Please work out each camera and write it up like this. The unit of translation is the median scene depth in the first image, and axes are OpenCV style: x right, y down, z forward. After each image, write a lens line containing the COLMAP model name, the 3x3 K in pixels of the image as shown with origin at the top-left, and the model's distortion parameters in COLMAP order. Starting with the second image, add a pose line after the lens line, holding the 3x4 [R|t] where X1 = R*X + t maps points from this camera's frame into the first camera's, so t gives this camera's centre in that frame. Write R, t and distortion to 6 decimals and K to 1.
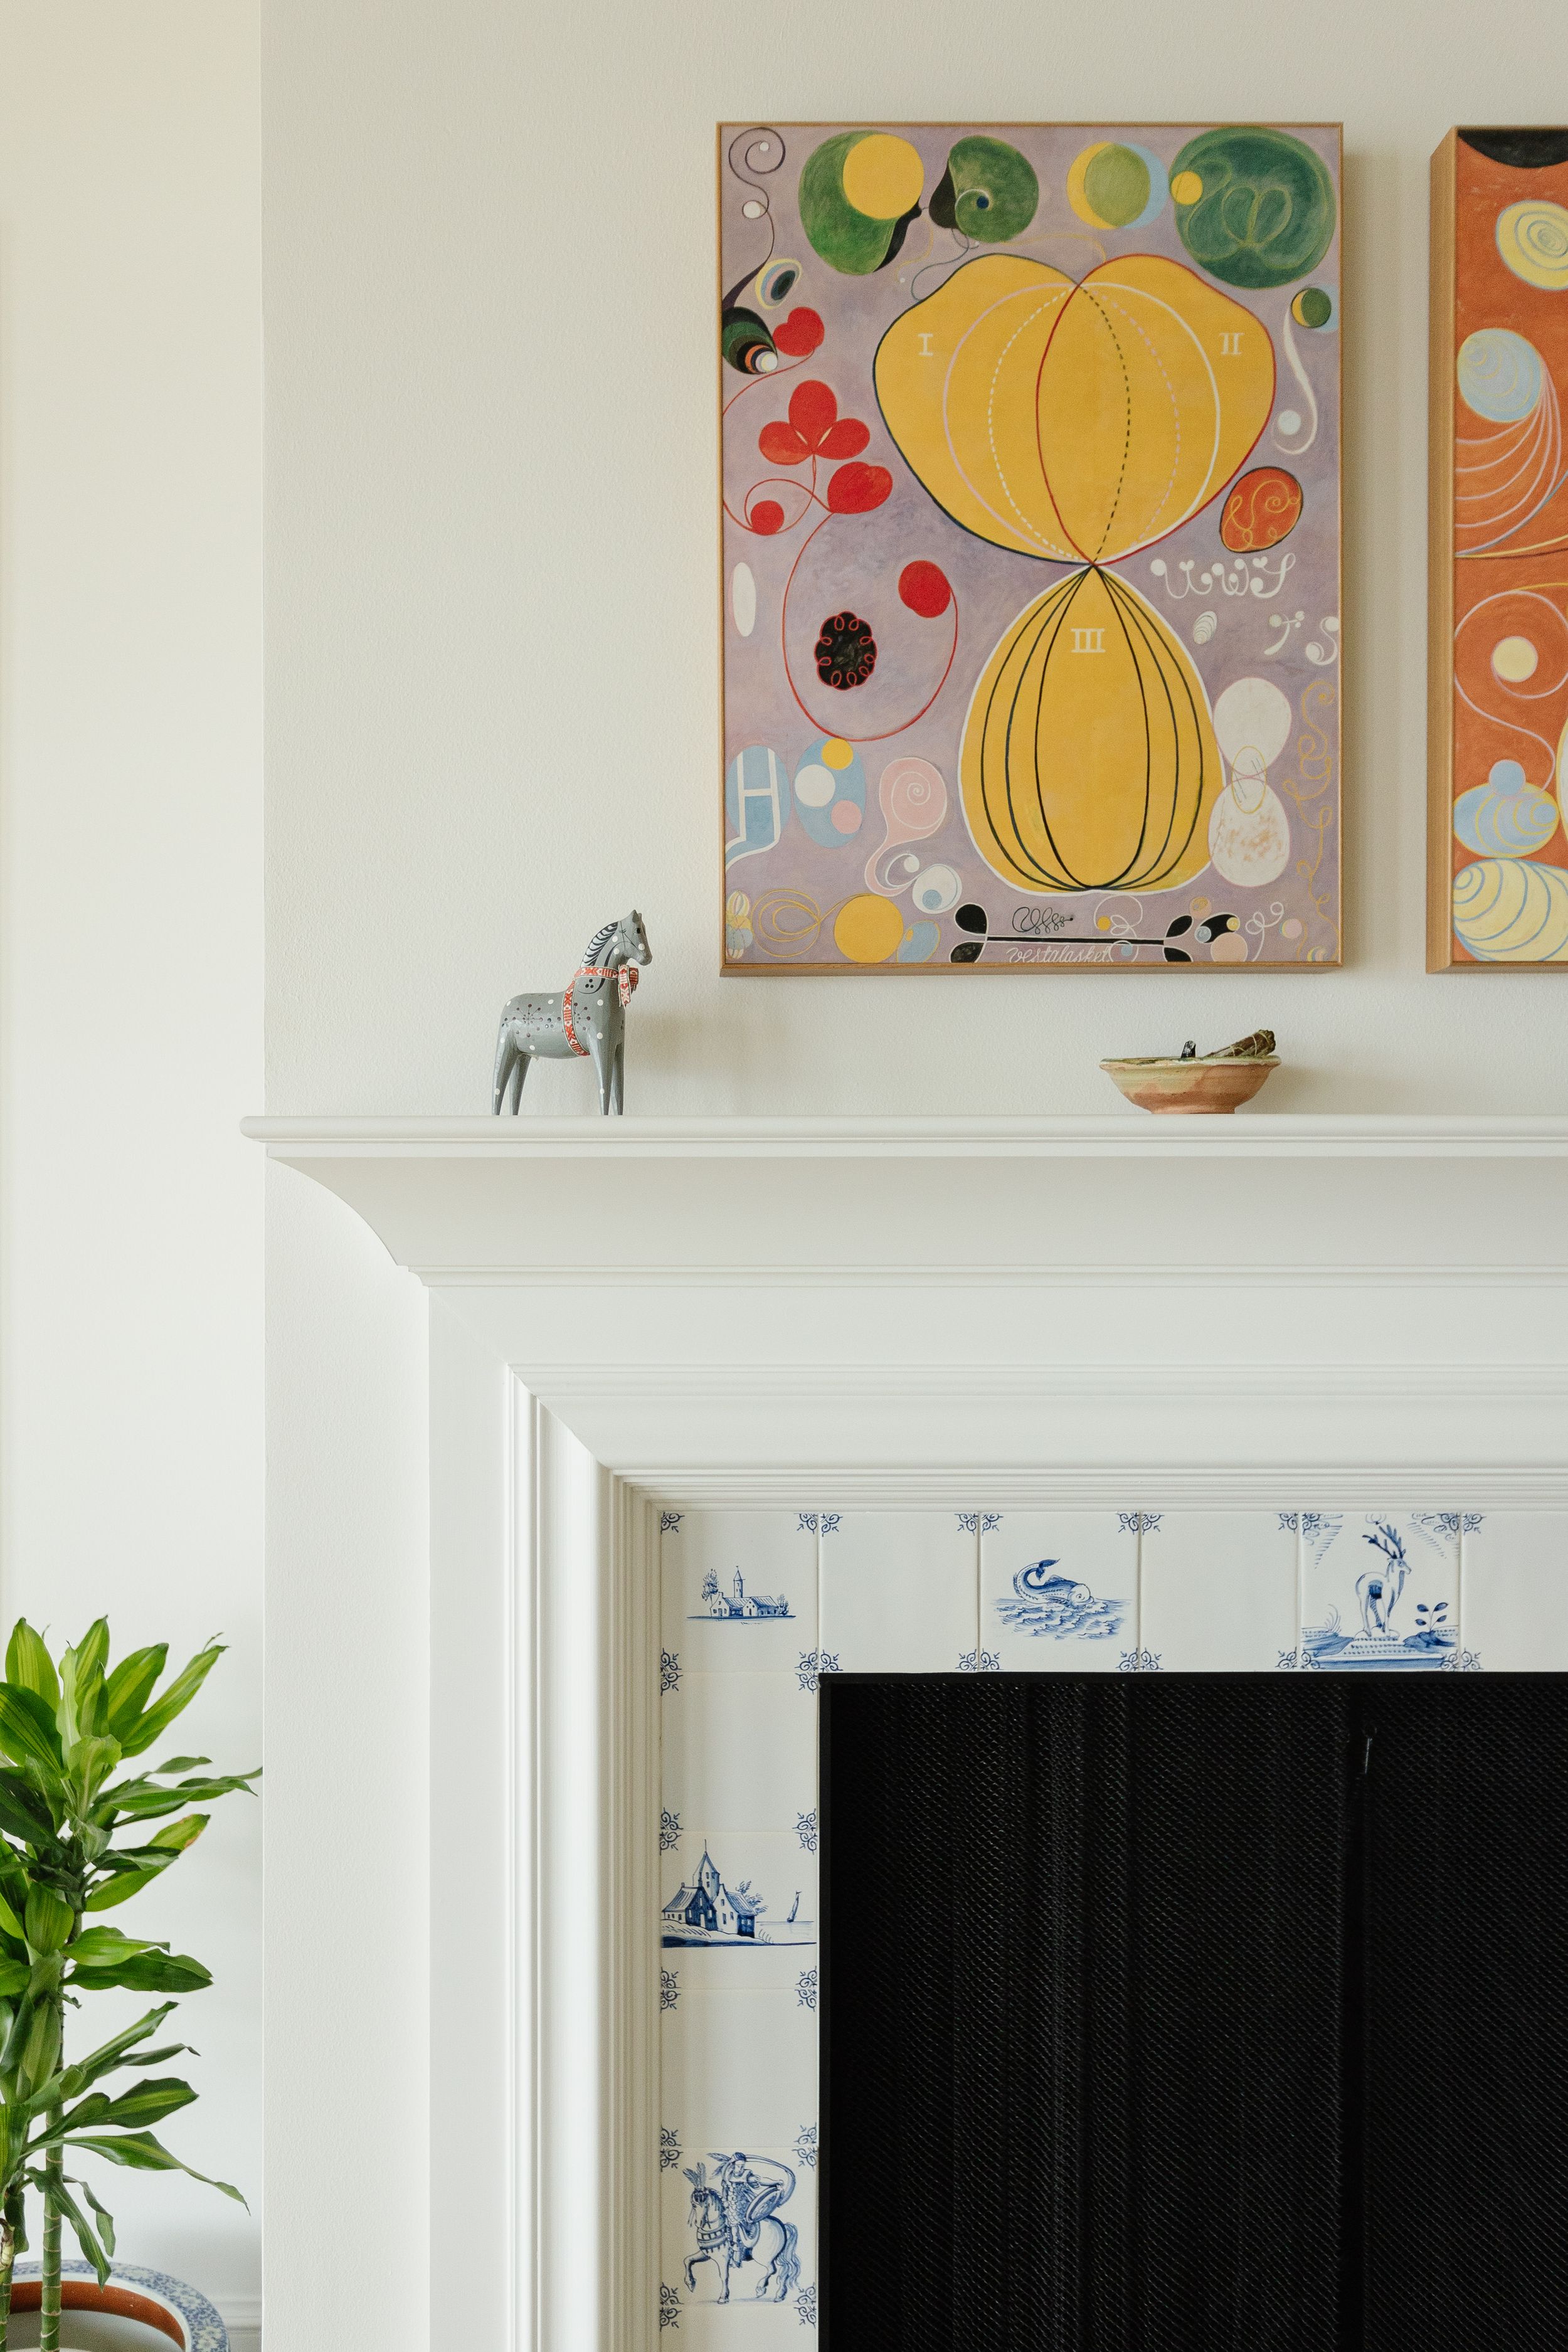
lens RADIAL K [[2182.5, 0, 784.2], [0, 2182.5, 1246.0], [0, 0, 1]] dist [0.004994, 0.005811]
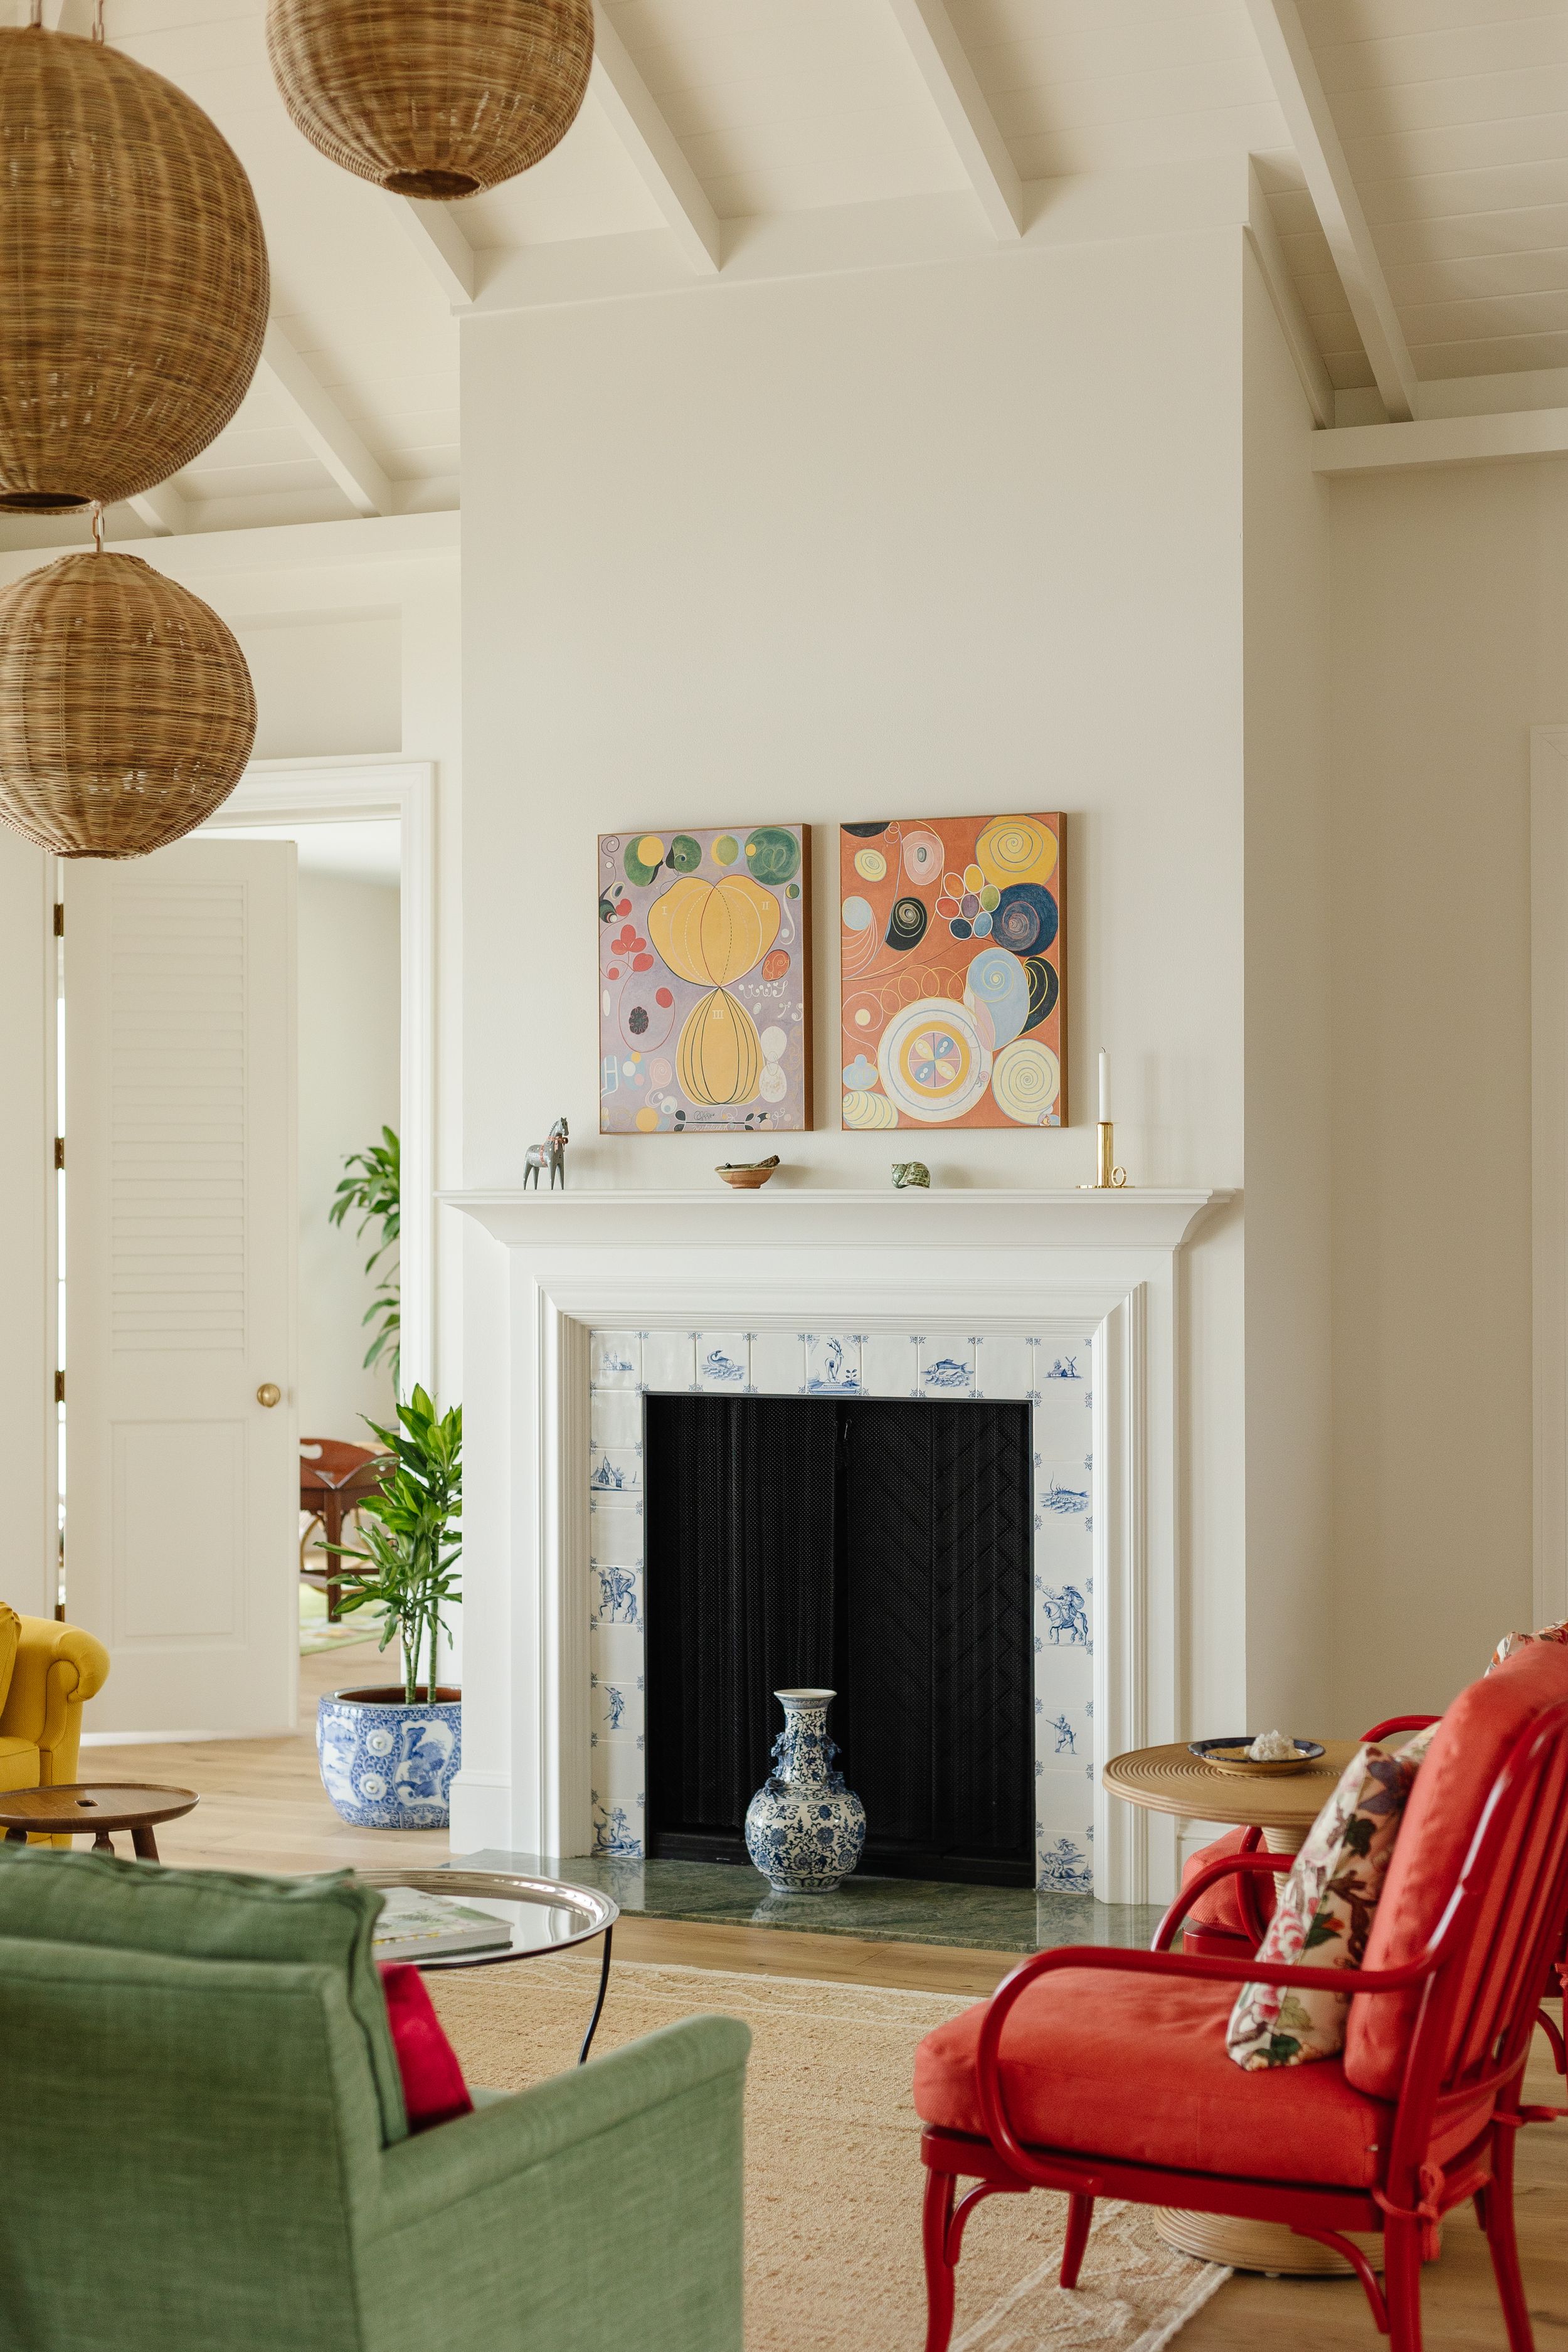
lens RADIAL K [[3394.7, 0, 784.0], [0, 3394.7, 1176.0], [0, 0, 1]] dist [-0.004026, -0.001081]
pose [[0.913466, -0.004084, -0.406895, 1.956531], [-0.001702, 0.999903, -0.013856, -0.013770], [0.406912, 0.013350, 0.913370, -2.876981]]
